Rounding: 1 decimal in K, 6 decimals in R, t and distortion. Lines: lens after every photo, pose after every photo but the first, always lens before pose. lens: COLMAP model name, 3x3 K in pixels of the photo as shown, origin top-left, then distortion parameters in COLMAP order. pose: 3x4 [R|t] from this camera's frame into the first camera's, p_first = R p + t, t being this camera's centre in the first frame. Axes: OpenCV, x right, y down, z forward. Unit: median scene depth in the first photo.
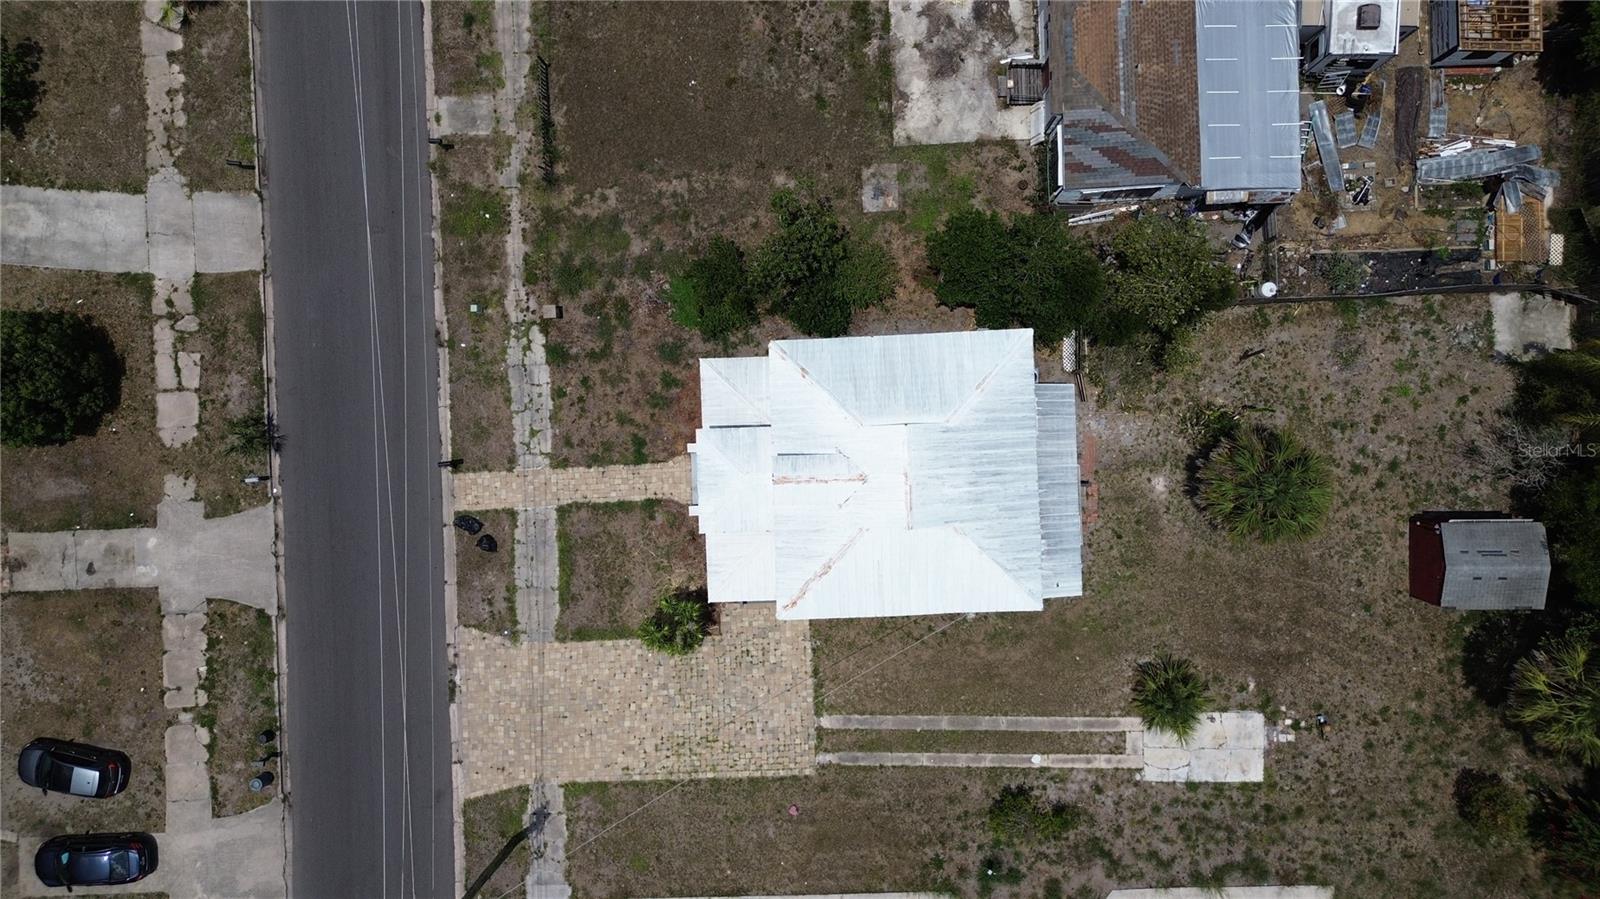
lens RADIAL K [[1125.9, 0, 800.0], [0, 1125.9, 449.5], [0, 0, 1]] dist [0.082950, -0.095319]
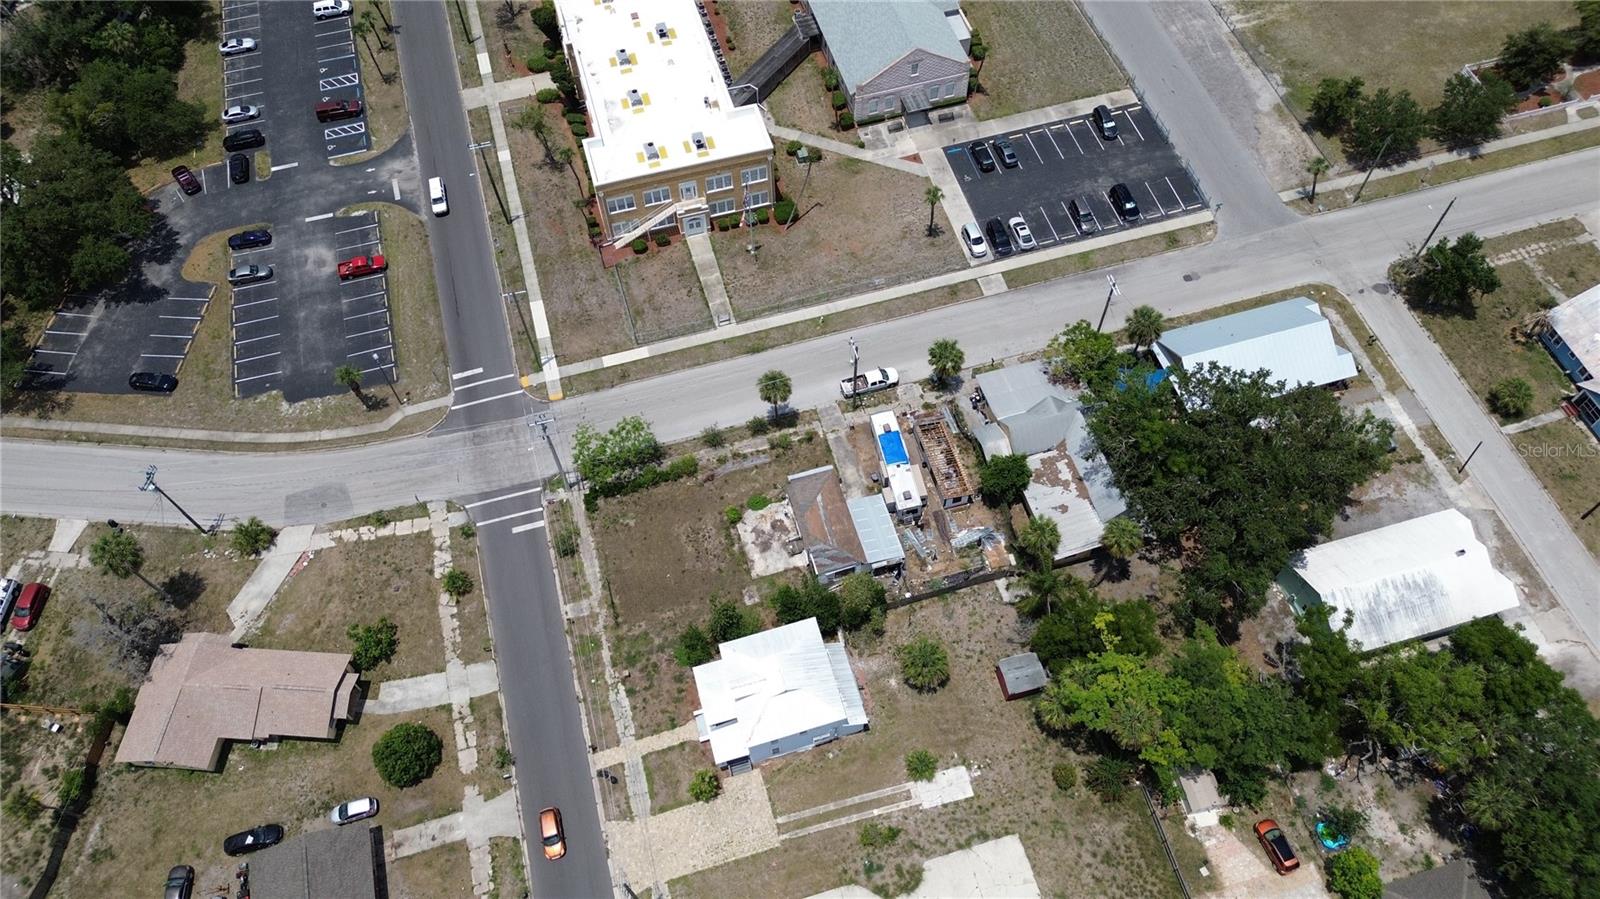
lens RADIAL K [[1125.9, 0, 800.0], [0, 1125.9, 449.5], [0, 0, 1]] dist [0.082950, -0.095319]
pose [[0.970642, -0.201930, 0.130683, -0.080930], [0.240456, 0.827943, -0.506648, 0.765907], [-0.005891, 0.523198, 0.852191, -1.244776]]
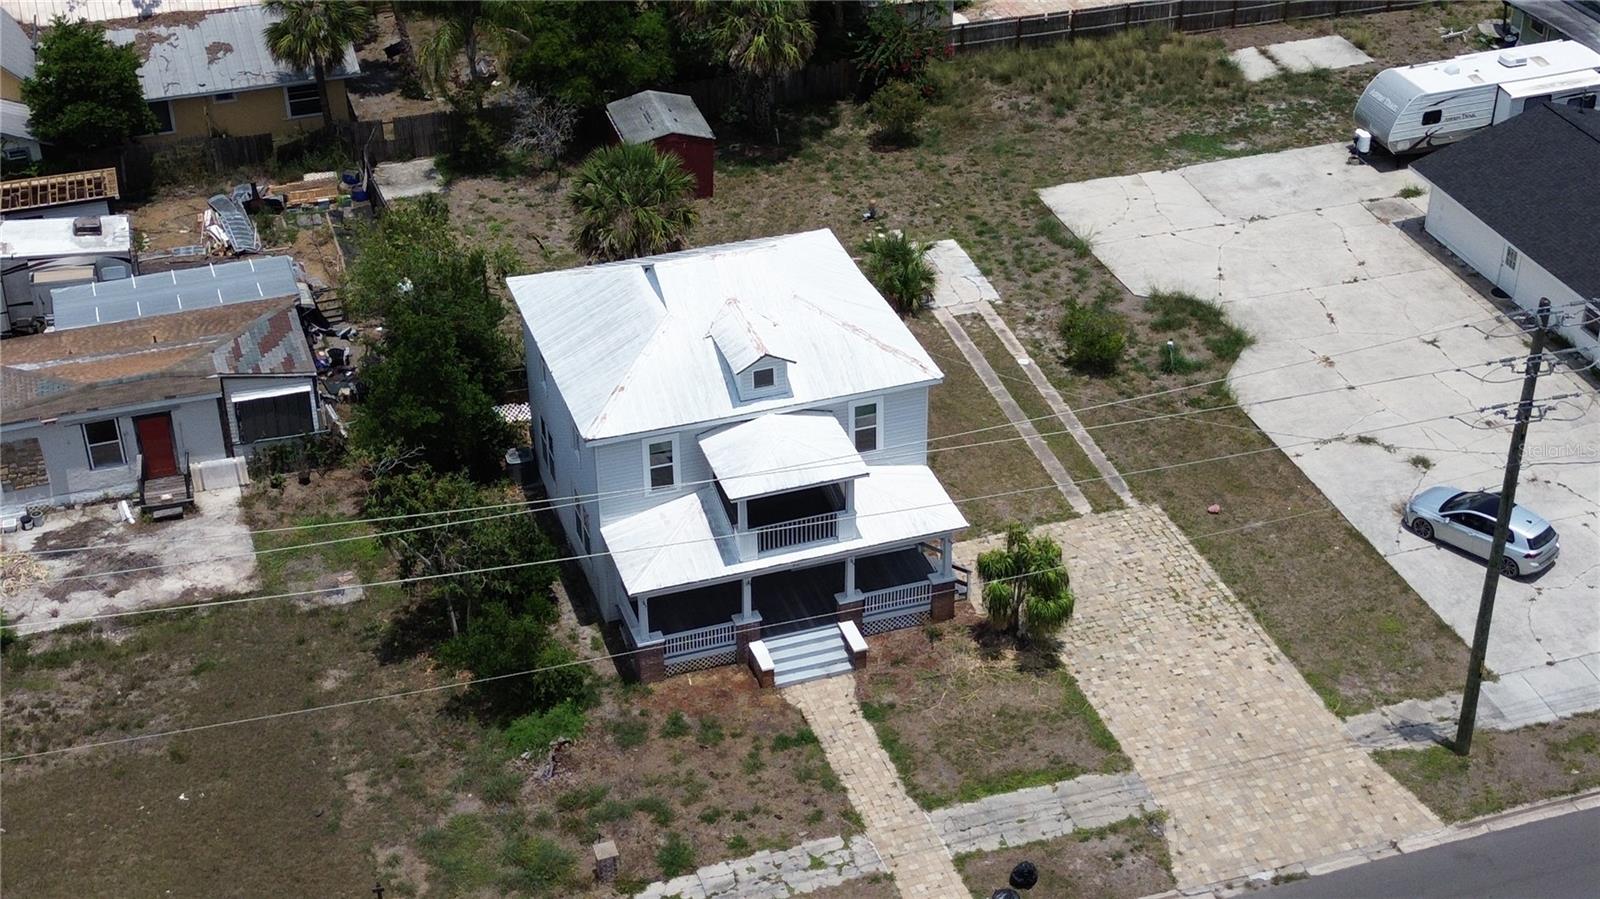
lens RADIAL K [[2260.6, 0, 800.0], [0, 2260.6, 449.5], [0, 0, 1]] dist [0.190107, -0.575583]
pose [[-0.280612, -0.489023, 0.825902, -1.095782], [0.959702, -0.156501, 0.233407, -0.262625], [0.015113, 0.858117, 0.513232, 0.222014]]
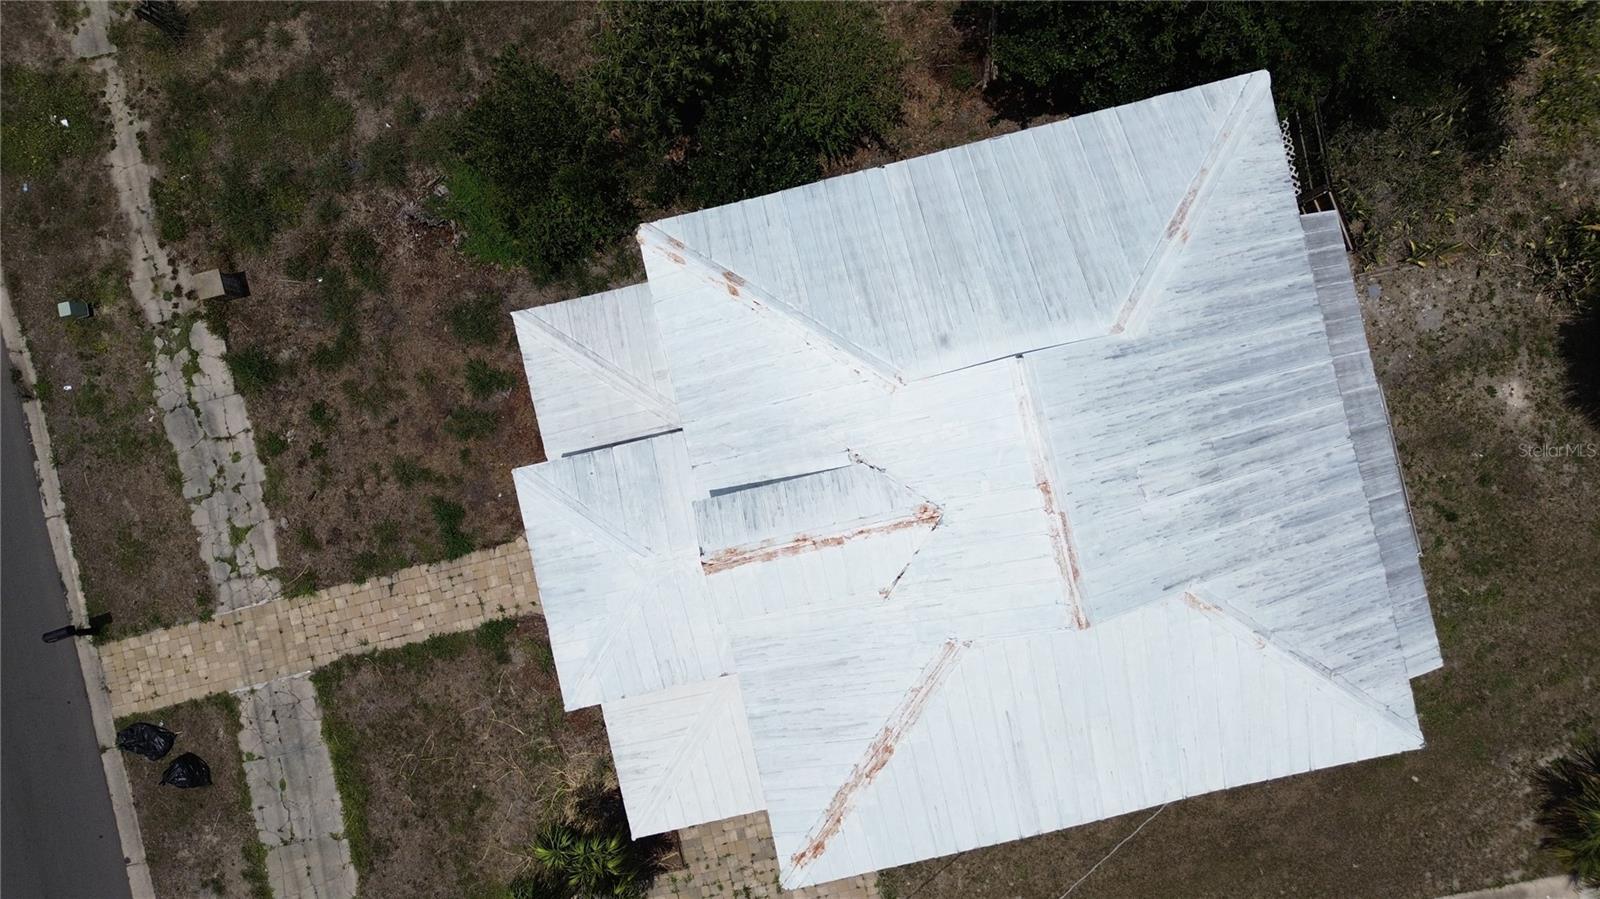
lens RADIAL K [[1132.0, 0, 800.0], [0, 1132.0, 449.5], [0, 0, 1]] dist [0.047336, -0.041653]
pose [[0.981738, -0.190224, -0.002212, 0.014037], [0.190223, 0.981741, -0.000405, -0.004229], [0.002249, -0.000023, 0.999997, 0.503191]]
